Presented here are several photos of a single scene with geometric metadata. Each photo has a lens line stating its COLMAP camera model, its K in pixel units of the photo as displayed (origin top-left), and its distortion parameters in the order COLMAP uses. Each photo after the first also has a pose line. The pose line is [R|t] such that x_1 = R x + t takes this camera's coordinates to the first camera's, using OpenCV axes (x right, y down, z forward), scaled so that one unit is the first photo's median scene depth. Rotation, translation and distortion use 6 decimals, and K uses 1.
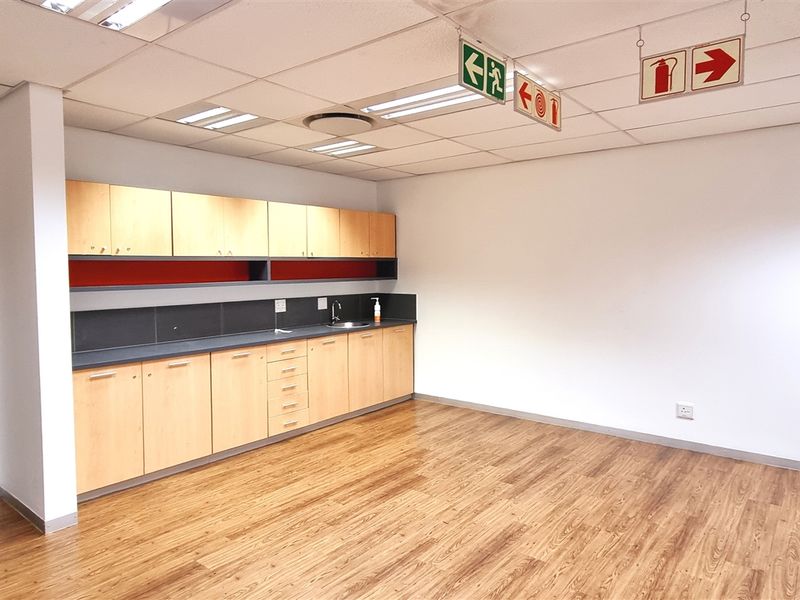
lens RADIAL K [[543.0, 0, 367.4], [0, 543.0, 303.5], [0, 0, 1]] dist [0.001437, 0.005644]
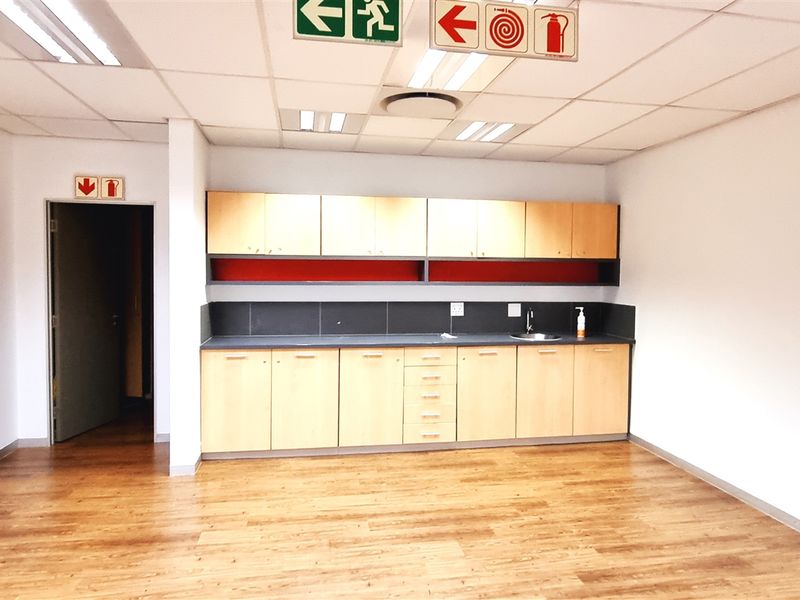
lens RADIAL K [[543.0, 0, 397.9], [0, 543.0, 299.2], [0, 0, 1]] dist [0.001437, 0.005644]
pose [[0.768793, 0.049196, -0.637603, 0.451422], [-0.058229, 0.998280, 0.006815, -0.016965], [0.636841, 0.031887, 0.770335, 0.269396]]
